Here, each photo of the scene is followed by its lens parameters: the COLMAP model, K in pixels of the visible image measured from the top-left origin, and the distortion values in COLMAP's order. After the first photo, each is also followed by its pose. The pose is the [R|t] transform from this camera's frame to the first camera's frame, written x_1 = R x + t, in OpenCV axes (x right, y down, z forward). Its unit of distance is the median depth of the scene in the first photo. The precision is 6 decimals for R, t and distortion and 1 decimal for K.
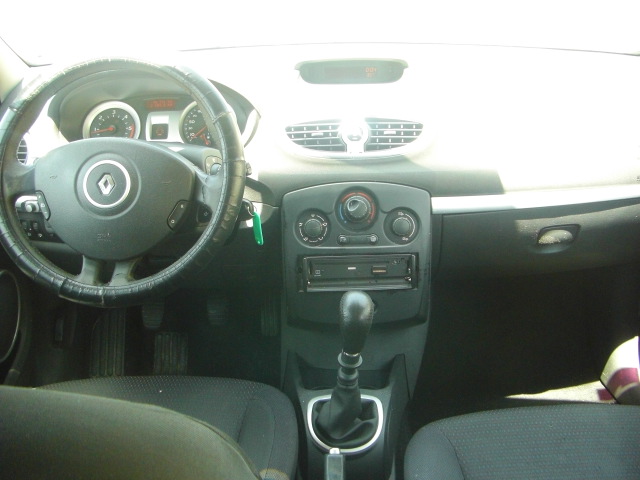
lens RADIAL K [[719.5, 0, 322.1], [0, 719.5, 241.3], [0, 0, 1]] dist [-0.139335, 0.000000]
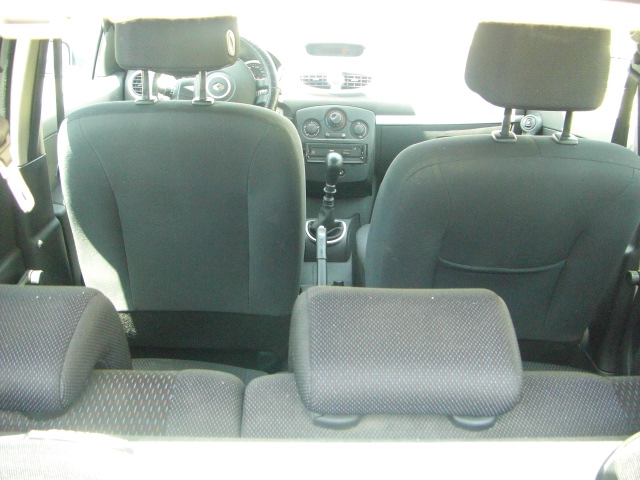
lens RADIAL K [[719.5, 0, 318.8], [0, 719.5, 238.9], [0, 0, 1]] dist [-0.139335, 0.000000]
pose [[0.998566, 0.035382, 0.040164, -0.058686], [-0.033740, 0.998595, -0.040853, 0.342533], [-0.041553, 0.039439, 0.998358, -0.847716]]
